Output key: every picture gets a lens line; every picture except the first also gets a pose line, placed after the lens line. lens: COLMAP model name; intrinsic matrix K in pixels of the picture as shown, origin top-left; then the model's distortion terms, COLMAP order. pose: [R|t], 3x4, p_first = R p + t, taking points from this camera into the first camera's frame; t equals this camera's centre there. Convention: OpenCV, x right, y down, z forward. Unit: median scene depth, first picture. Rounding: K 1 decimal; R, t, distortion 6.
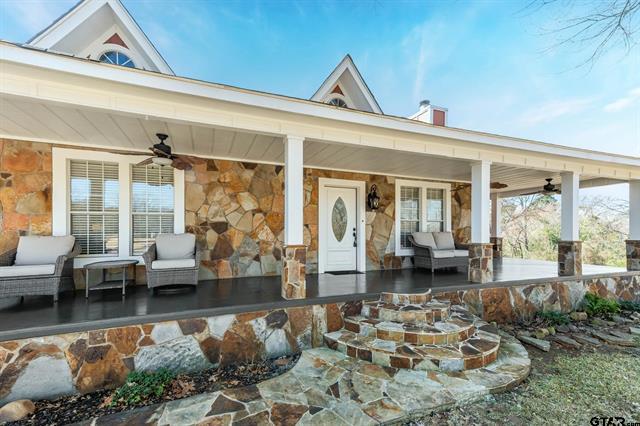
lens RADIAL K [[282.7, 0, 321.0], [0, 282.7, 230.7], [0, 0, 1]] dist [0.030030, 0.000064]
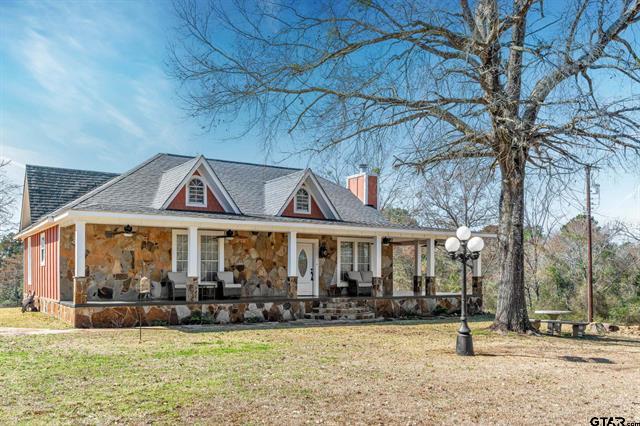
lens RADIAL K [[596.7, 0, 320.0], [0, 596.7, 213.0], [0, 0, 1]] dist [-0.003045, -0.000981]
pose [[0.981508, 0.022046, 0.190147, -0.565511], [-0.004129, 0.995553, -0.094114, -0.005974], [-0.191376, 0.091589, 0.977234, -2.721757]]
